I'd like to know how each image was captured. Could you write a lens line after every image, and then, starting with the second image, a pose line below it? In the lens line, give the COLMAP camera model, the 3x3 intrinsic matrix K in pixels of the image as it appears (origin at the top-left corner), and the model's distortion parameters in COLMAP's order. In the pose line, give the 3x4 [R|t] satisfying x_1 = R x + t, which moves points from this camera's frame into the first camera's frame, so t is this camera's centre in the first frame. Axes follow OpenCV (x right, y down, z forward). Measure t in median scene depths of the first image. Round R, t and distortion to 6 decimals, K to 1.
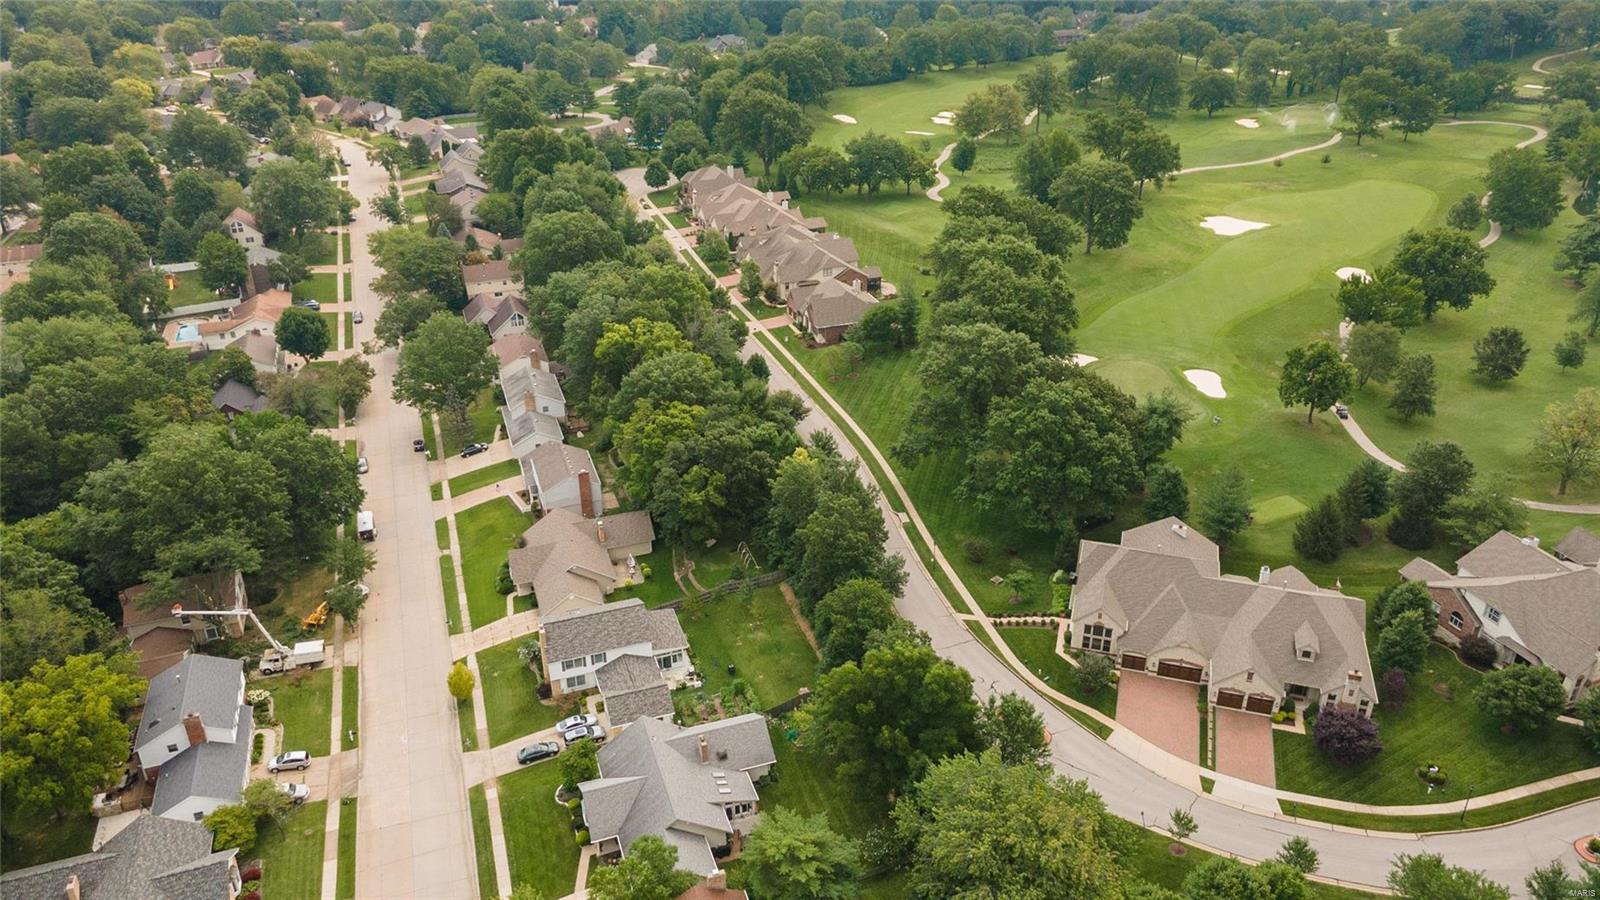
lens RADIAL K [[1153.7, 0, 800.0], [0, 1153.7, 450.0], [0, 0, 1]] dist [0.014800, 0.055347]
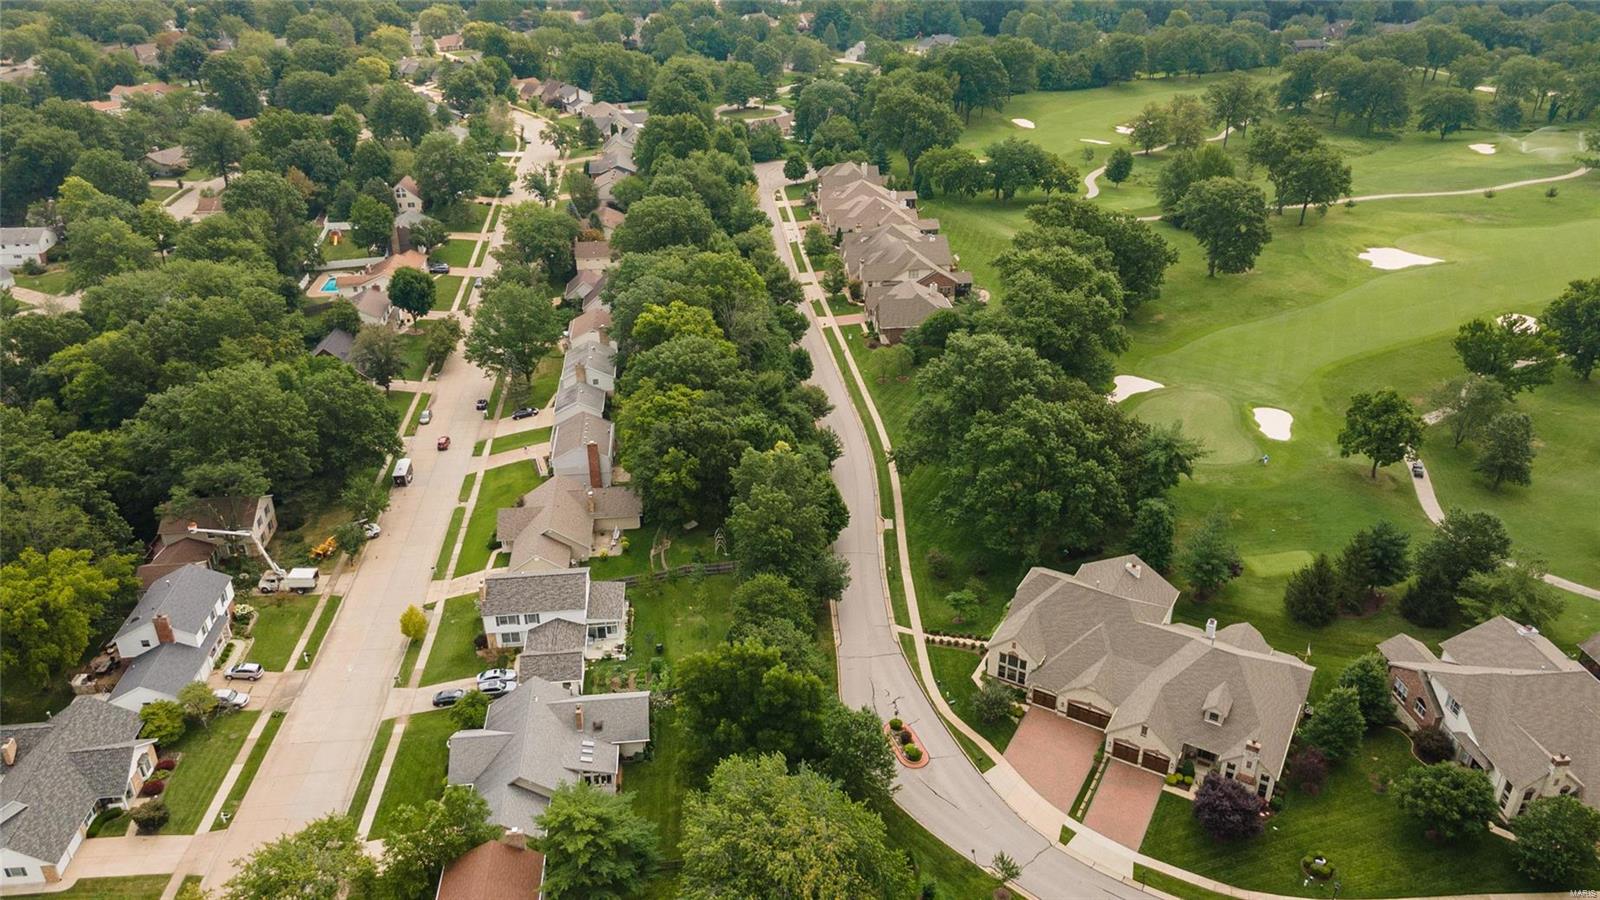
lens RADIAL K [[1153.7, 0, 800.0], [0, 1153.7, 450.0], [0, 0, 1]] dist [0.014800, 0.055347]
pose [[0.973476, 0.108258, -0.201554, 0.210009], [-0.108267, 0.994061, 0.011009, -0.006857], [0.201549, 0.011104, 0.979416, 0.022077]]
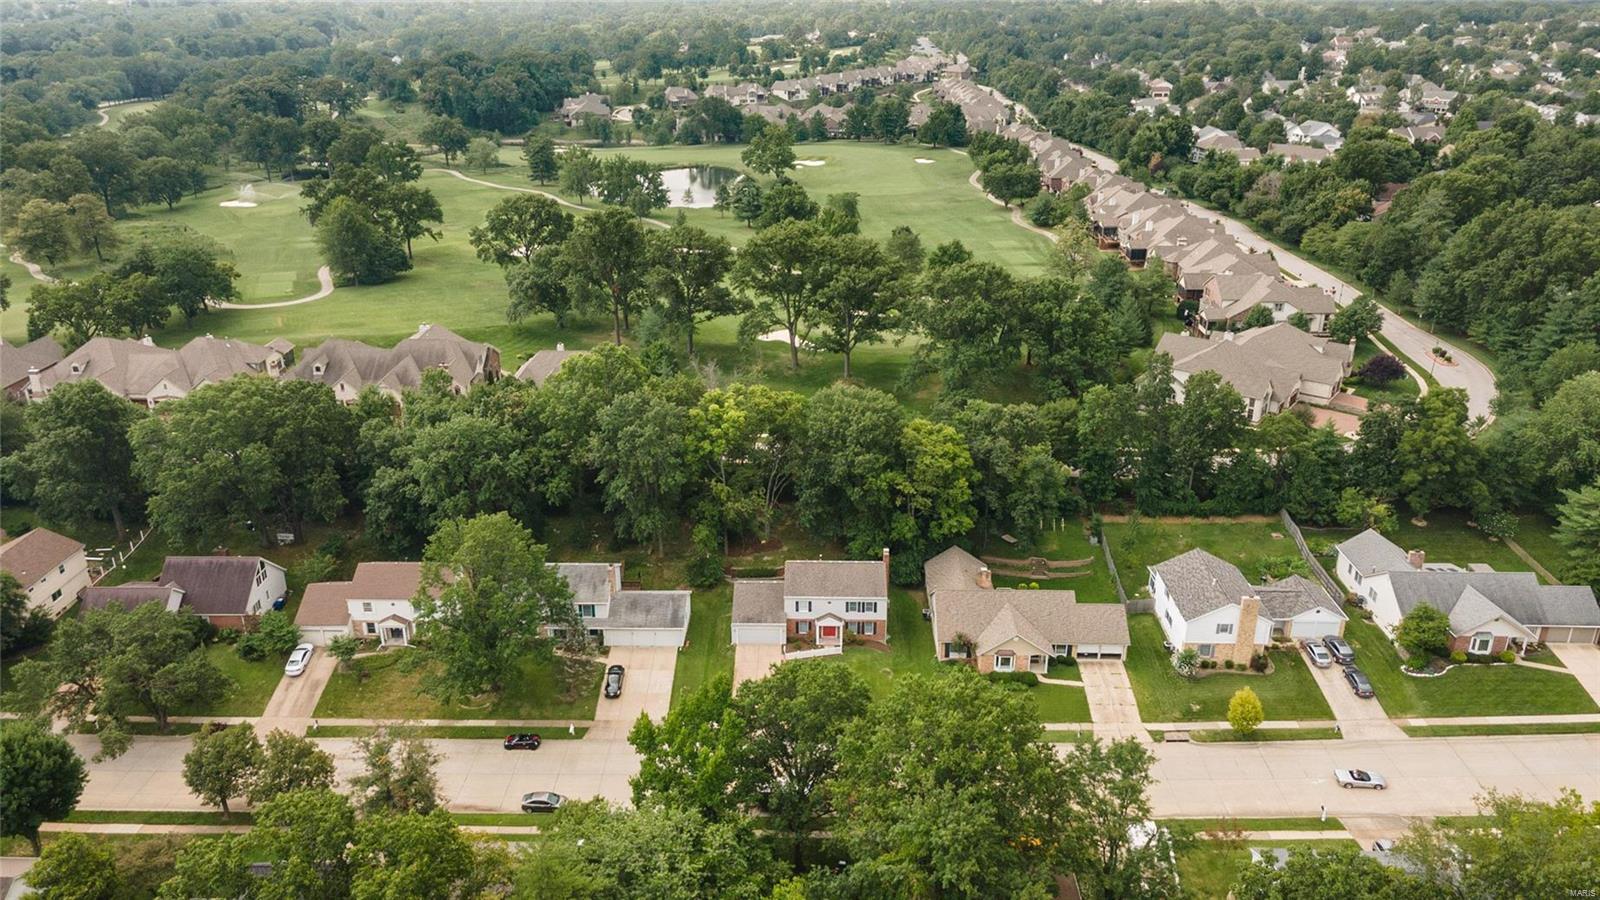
lens RADIAL K [[1153.7, 0, 800.0], [0, 1153.7, 450.0], [0, 0, 1]] dist [0.014800, 0.055347]
pose [[0.348750, -0.353391, 0.868037, -0.889135], [0.437570, 0.880441, 0.182639, -0.216527], [-0.828798, 0.316132, 0.461687, 0.686181]]
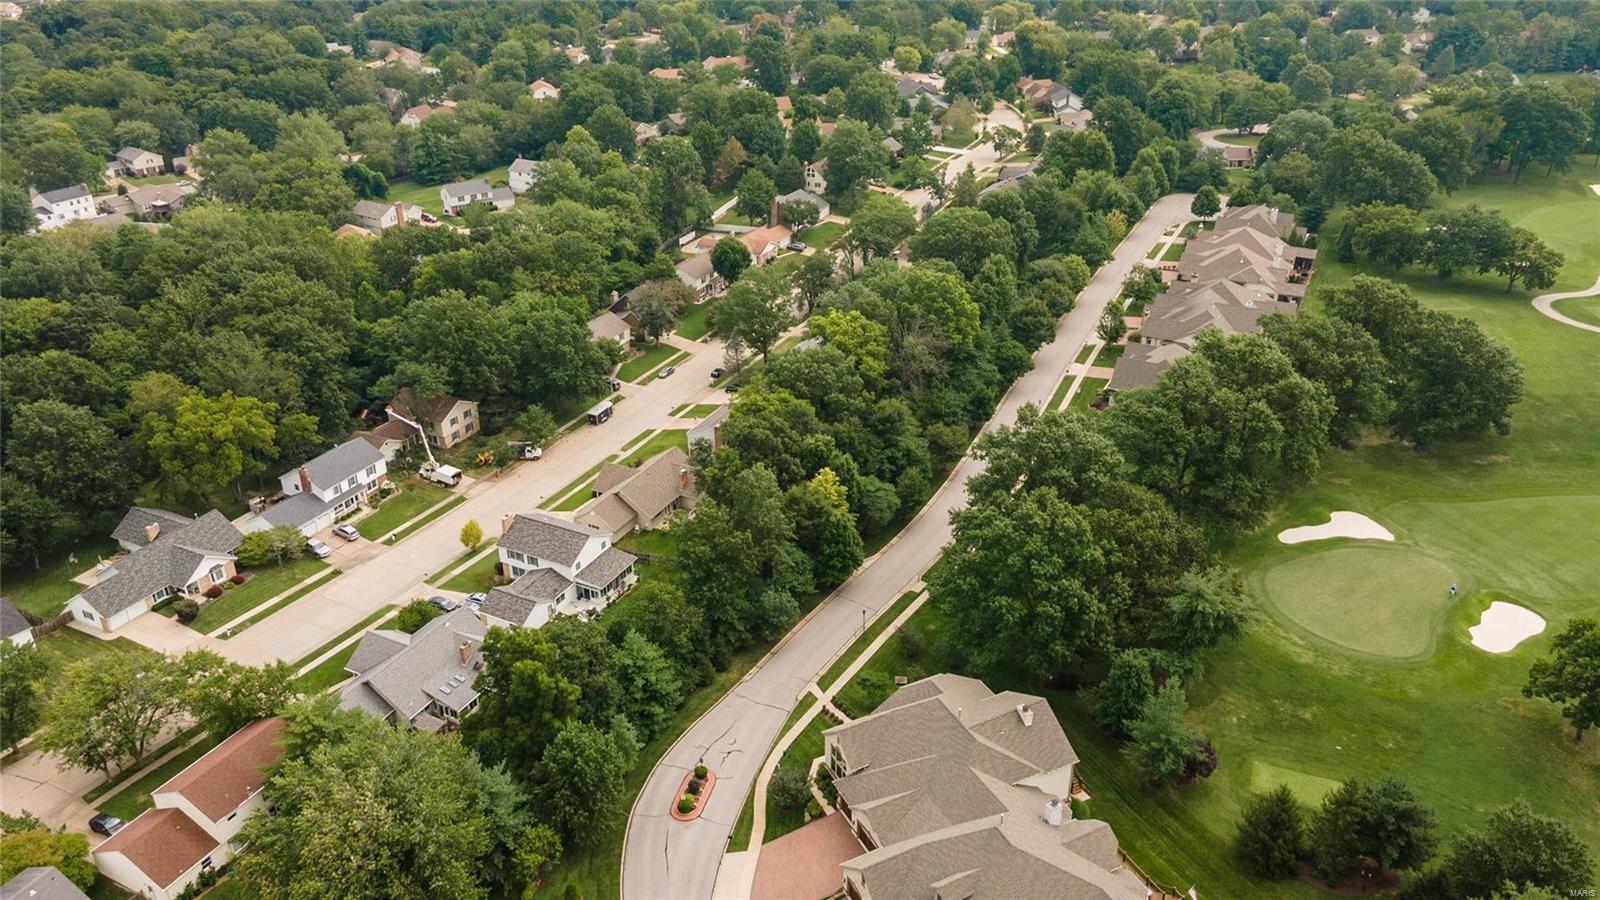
lens RADIAL K [[1153.7, 0, 800.0], [0, 1153.7, 450.0], [0, 0, 1]] dist [0.014800, 0.055347]
pose [[0.692849, 0.336595, -0.637703, 0.573317], [-0.334711, 0.933444, 0.129039, -0.128490], [0.638694, 0.124041, 0.759397, 0.241467]]
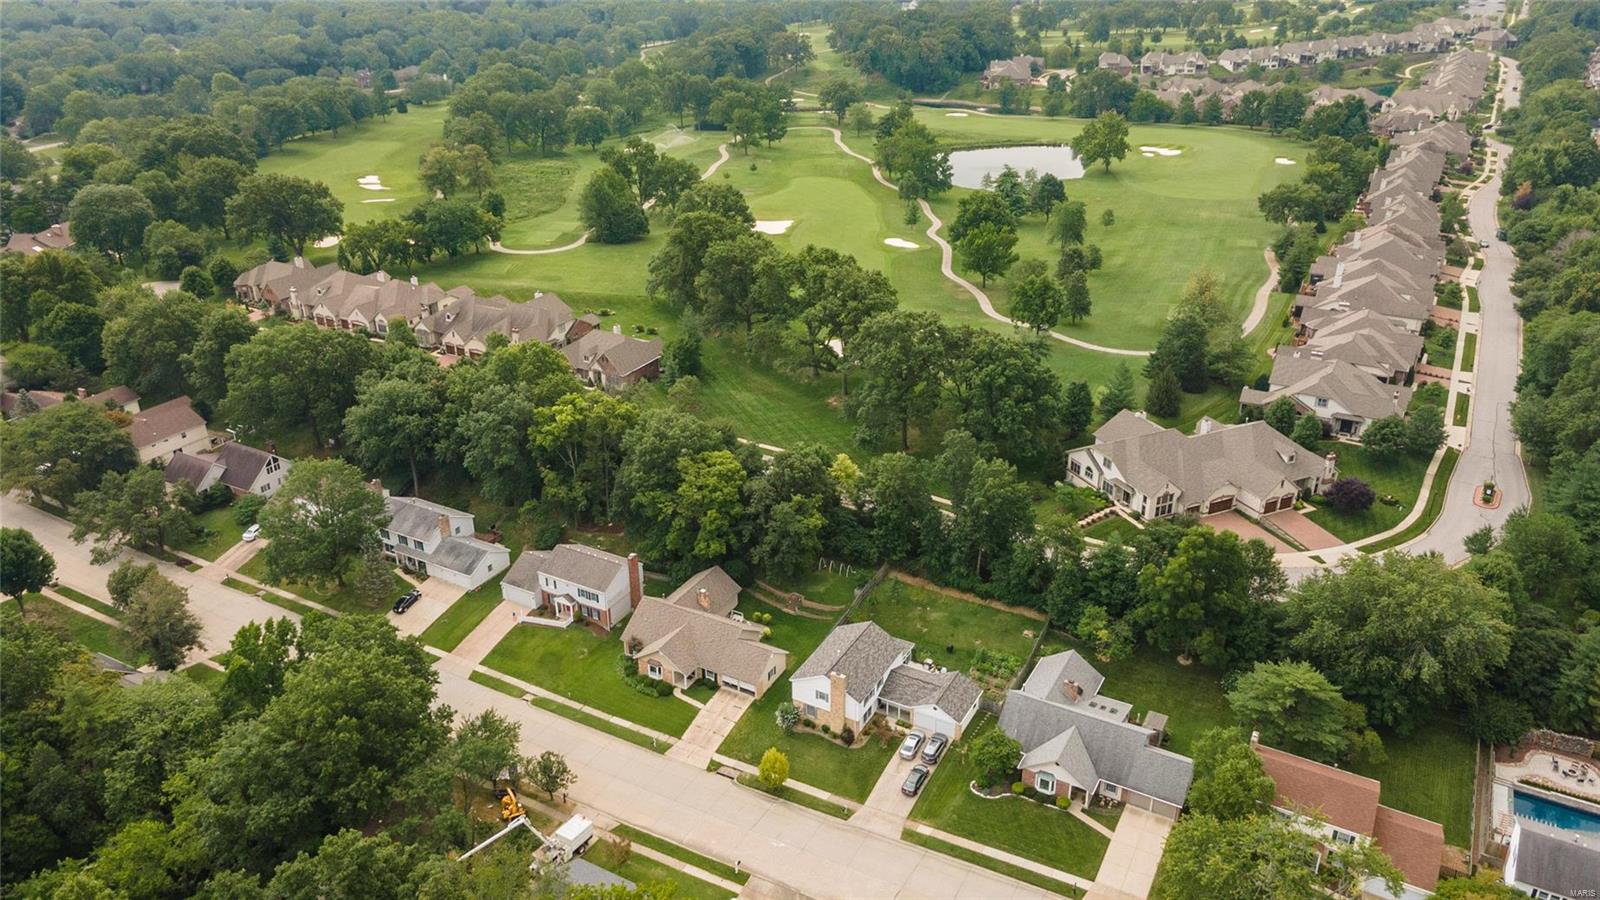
lens RADIAL K [[1153.7, 0, 800.0], [0, 1153.7, 450.0], [0, 0, 1]] dist [0.014800, 0.055347]
pose [[0.748807, -0.285650, 0.598074, -0.636915], [0.311588, 0.948144, 0.062731, -0.080433], [-0.584980, 0.139379, 0.798982, 0.170127]]
